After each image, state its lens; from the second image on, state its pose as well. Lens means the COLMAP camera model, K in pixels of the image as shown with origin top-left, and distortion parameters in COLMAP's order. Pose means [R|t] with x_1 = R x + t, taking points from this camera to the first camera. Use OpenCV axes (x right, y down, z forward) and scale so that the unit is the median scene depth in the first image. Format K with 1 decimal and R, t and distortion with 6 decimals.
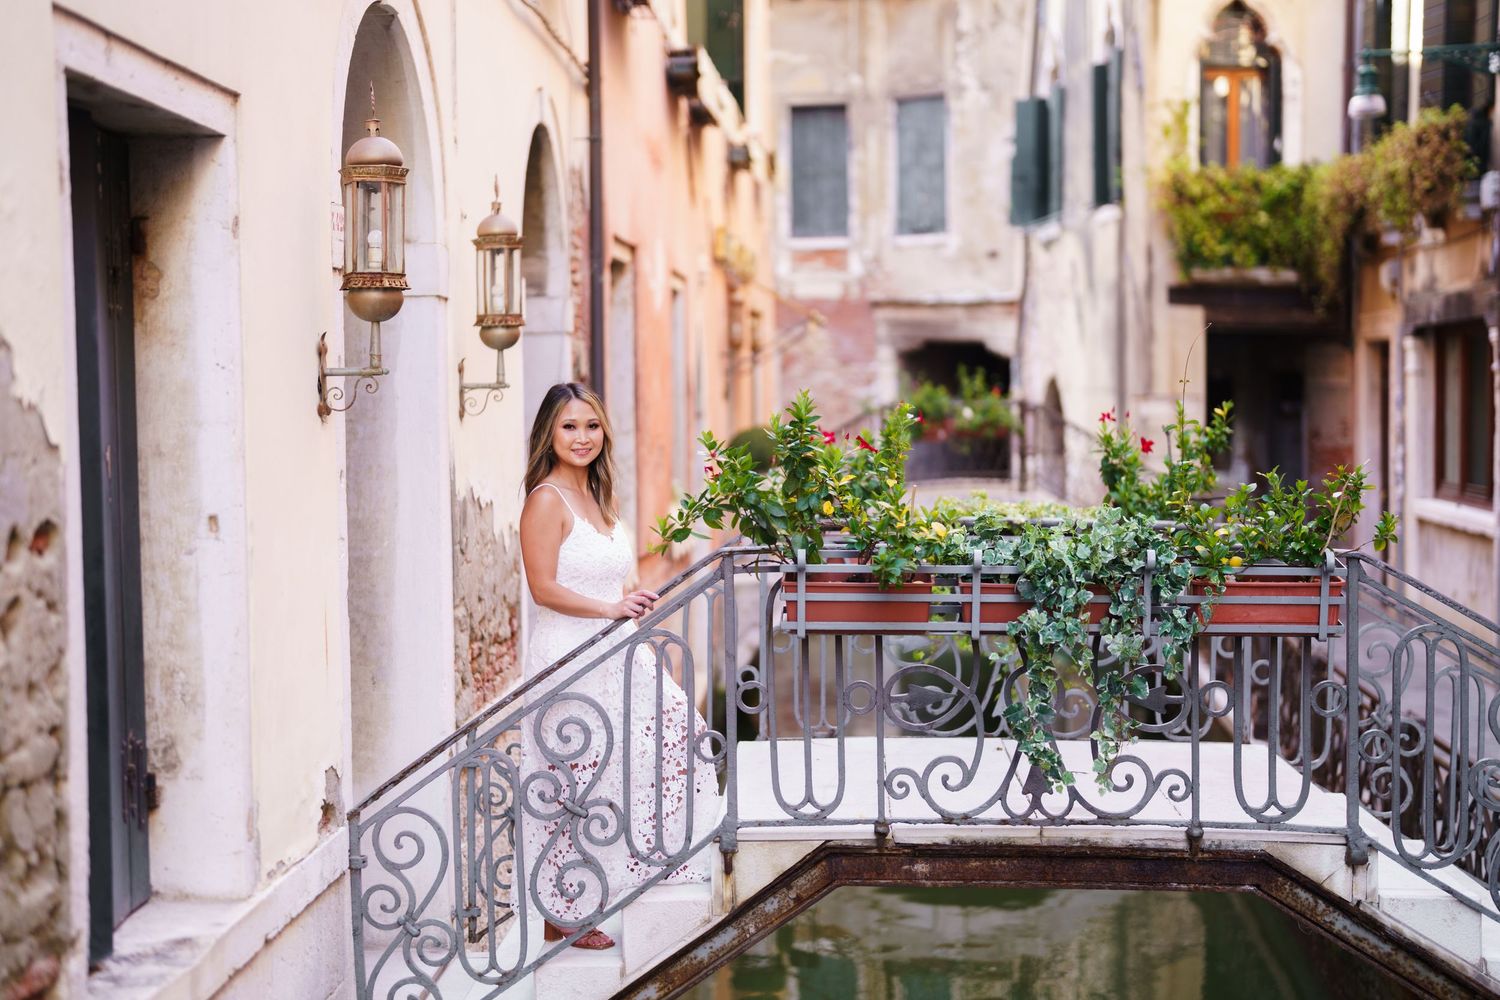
lens RADIAL K [[2076.9, 0, 769.7], [0, 2076.9, 560.6], [0, 0, 1]] dist [-0.137387, 0.984035]
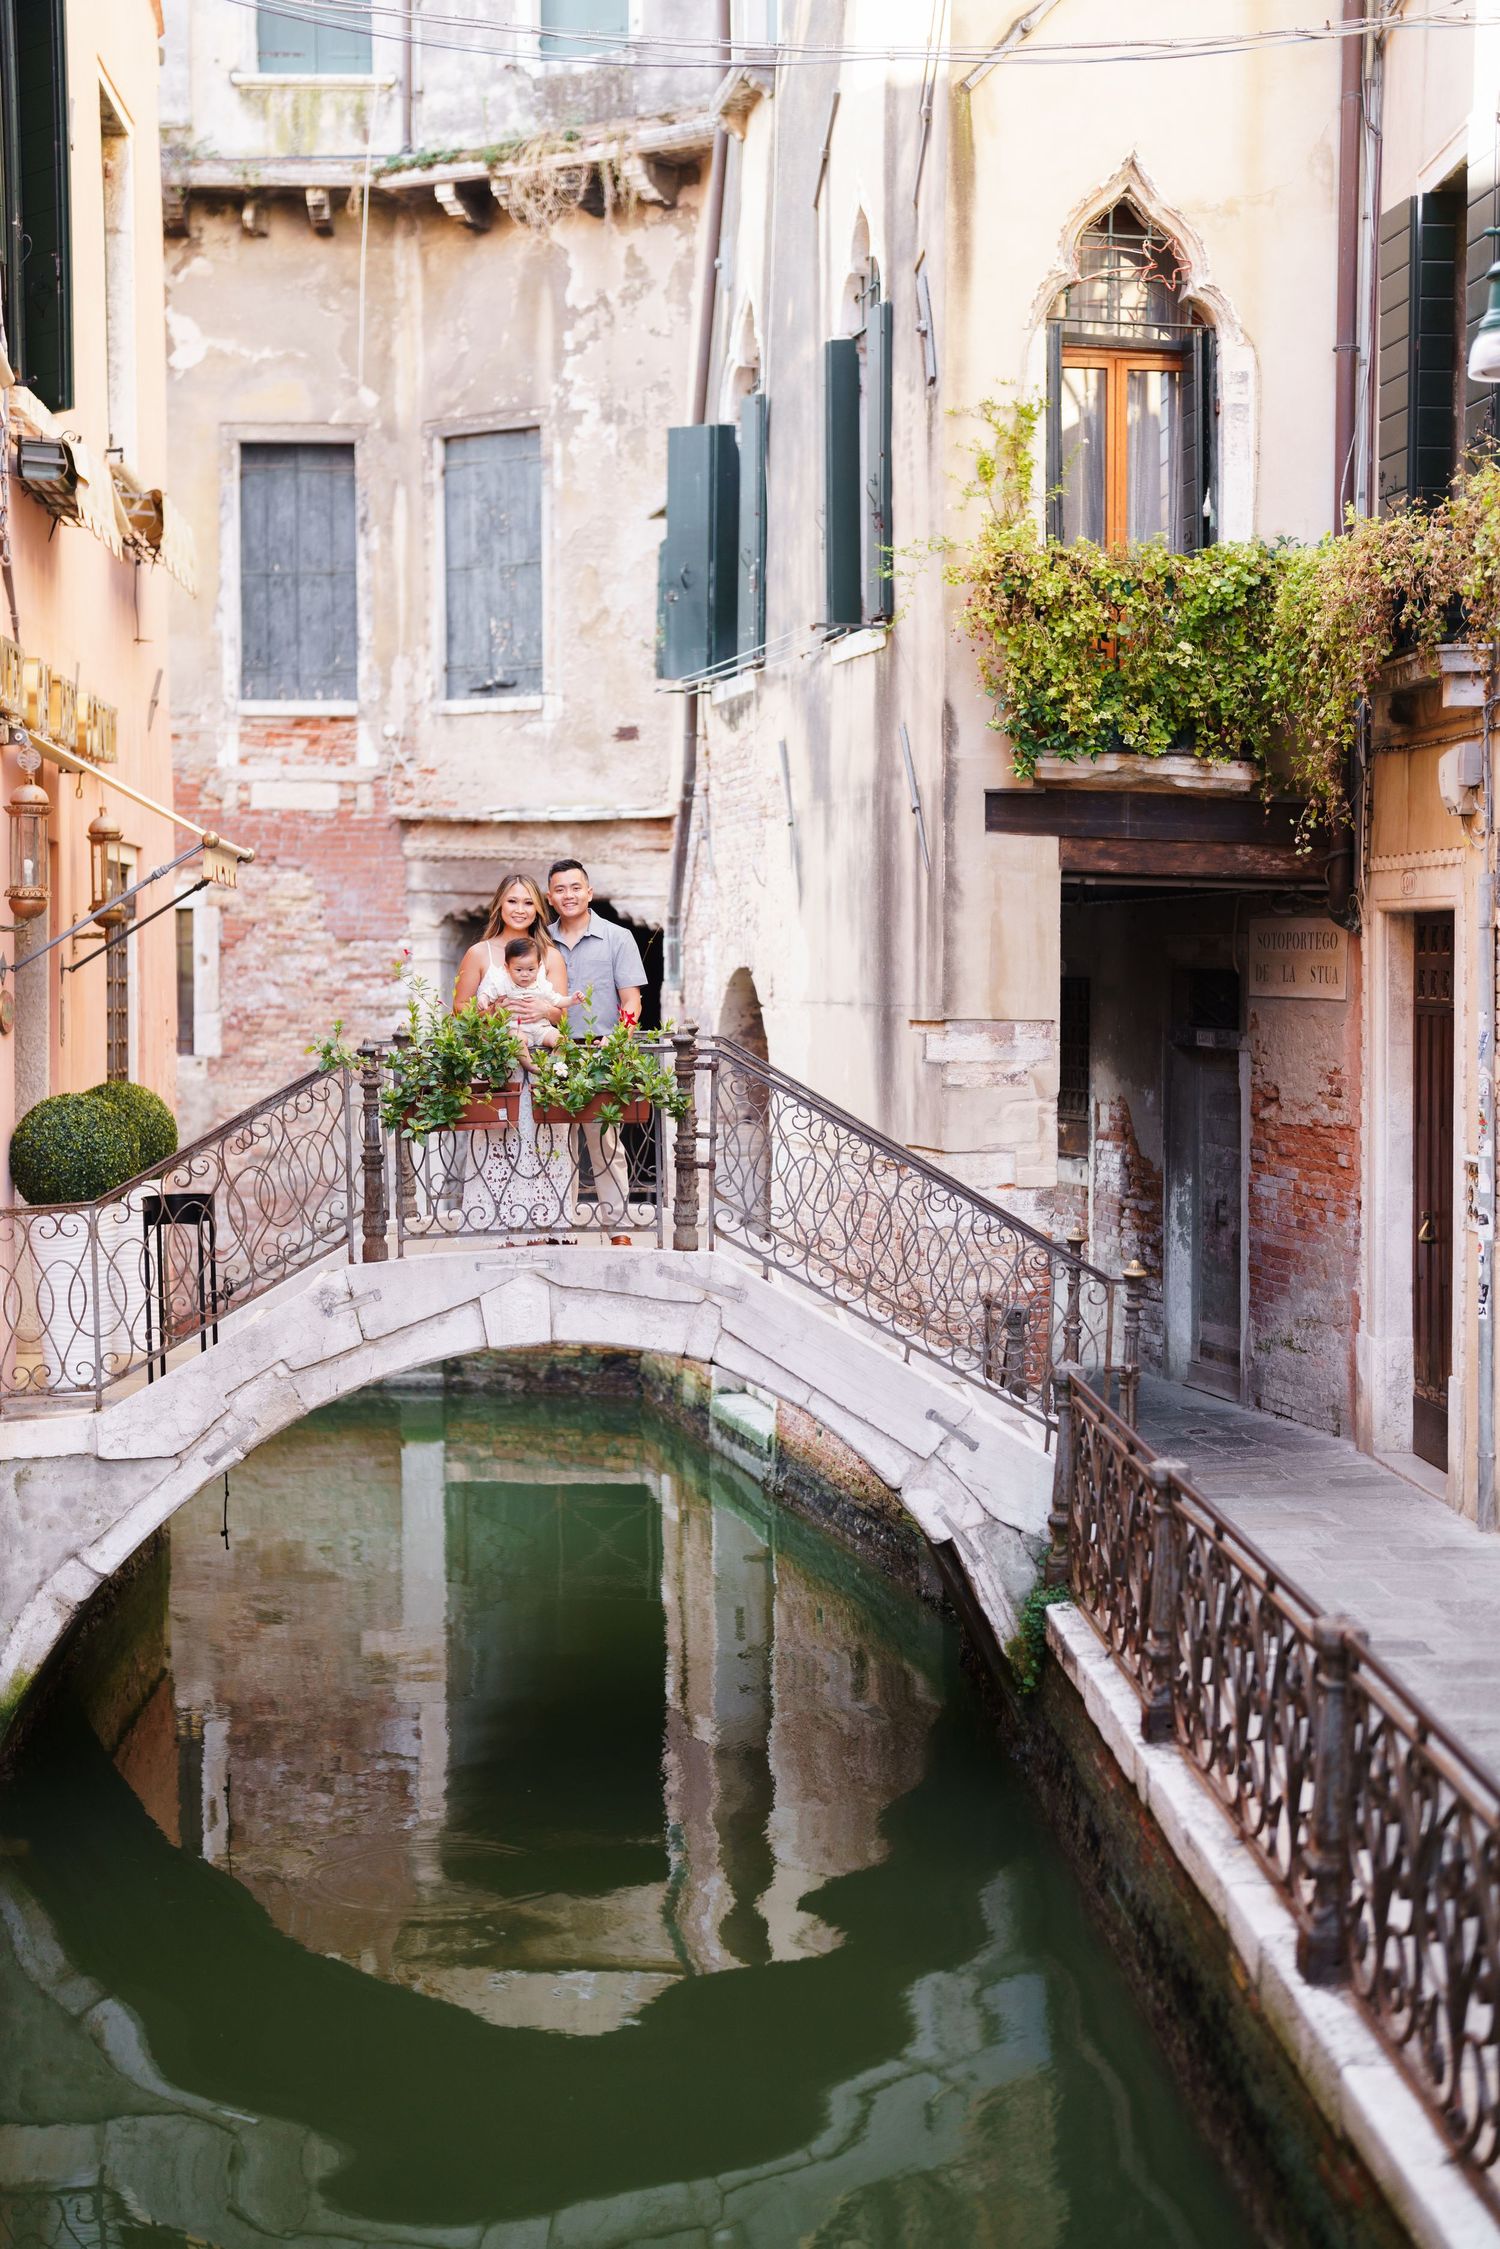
lens RADIAL K [[3144.2, 0, 756.1], [0, 3144.2, 1125.9], [0, 0, 1]] dist [0.000437, -0.134011]
pose [[0.989406, 0.004382, 0.145108, 0.042500], [0.000279, 0.999485, -0.032088, -0.039622], [-0.145174, 0.031789, 0.988895, 0.361155]]
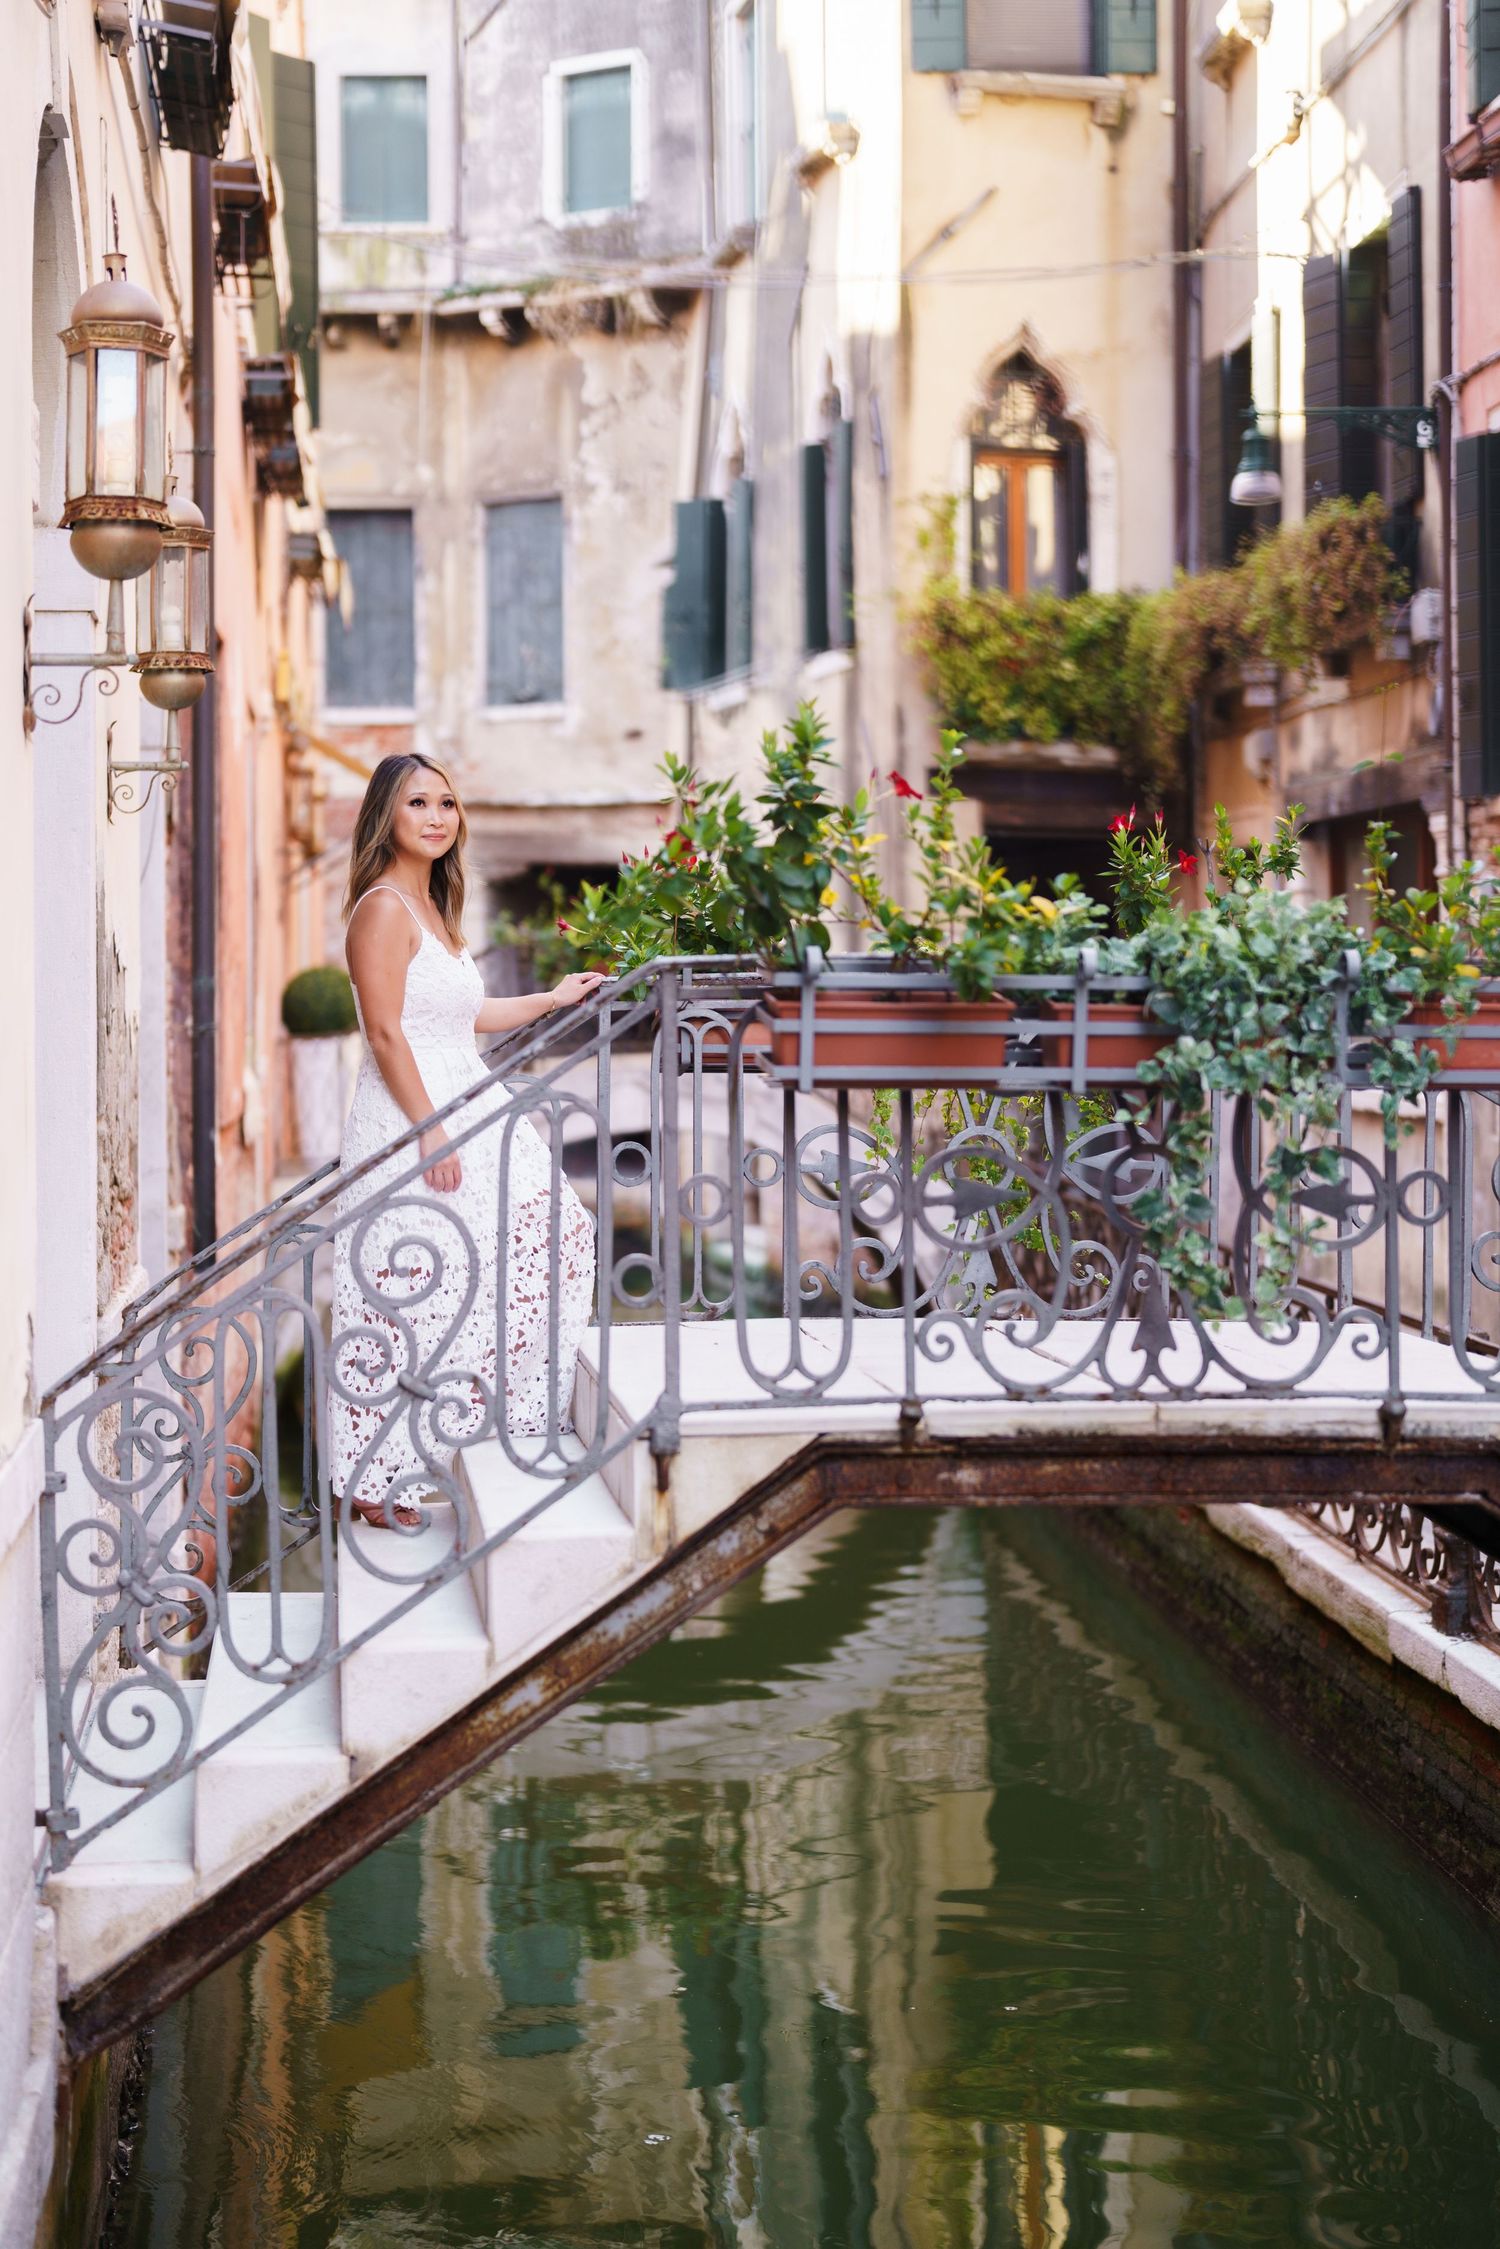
lens RADIAL K [[3127.4, 0, 644.9], [0, 3127.4, 1017.2], [0, 0, 1]] dist [-0.126013, 0.855248]
pose [[0.990150, 0.003547, 0.139962, -0.049780], [0.006513, 0.997430, -0.071350, 0.024500], [-0.139856, 0.071559, 0.987583, 0.023031]]
